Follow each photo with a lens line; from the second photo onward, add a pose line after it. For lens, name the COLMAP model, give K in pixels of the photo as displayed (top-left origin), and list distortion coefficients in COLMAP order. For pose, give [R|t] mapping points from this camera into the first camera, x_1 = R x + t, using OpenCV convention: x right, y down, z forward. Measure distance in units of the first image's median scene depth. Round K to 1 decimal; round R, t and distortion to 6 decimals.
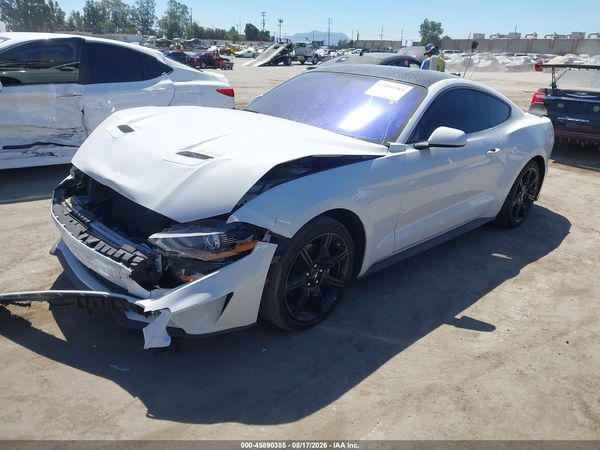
lens RADIAL K [[483.6, 0, 305.0], [0, 483.6, 222.2], [0, 0, 1]] dist [0.021644, -0.038472]
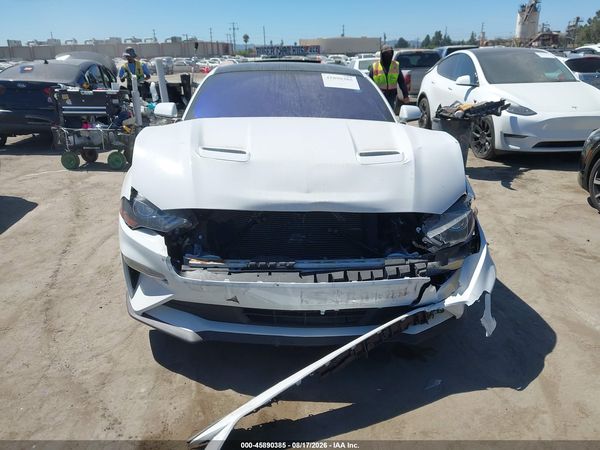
lens RADIAL K [[483.6, 0, 304.7], [0, 483.6, 225.2], [0, 0, 1]] dist [0.021644, -0.038472]
pose [[0.644850, -0.282546, 0.710166, -0.975802], [0.287018, 0.950677, 0.117615, -0.147138], [-0.708370, 0.127986, 0.694140, 0.433427]]
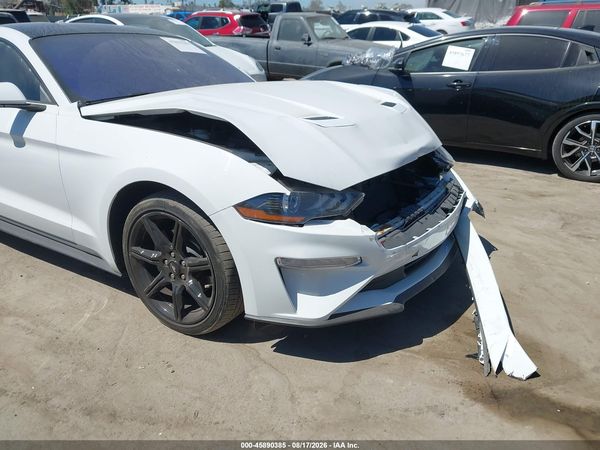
lens RADIAL K [[483.6, 0, 314.7], [0, 483.6, 233.9], [0, 0, 1]] dist [0.021644, -0.038472]
pose [[-0.261473, -0.409479, 0.874047, -1.167998], [0.303520, 0.824731, 0.477174, -0.424607], [-0.916246, 0.390059, -0.091360, 1.232399]]
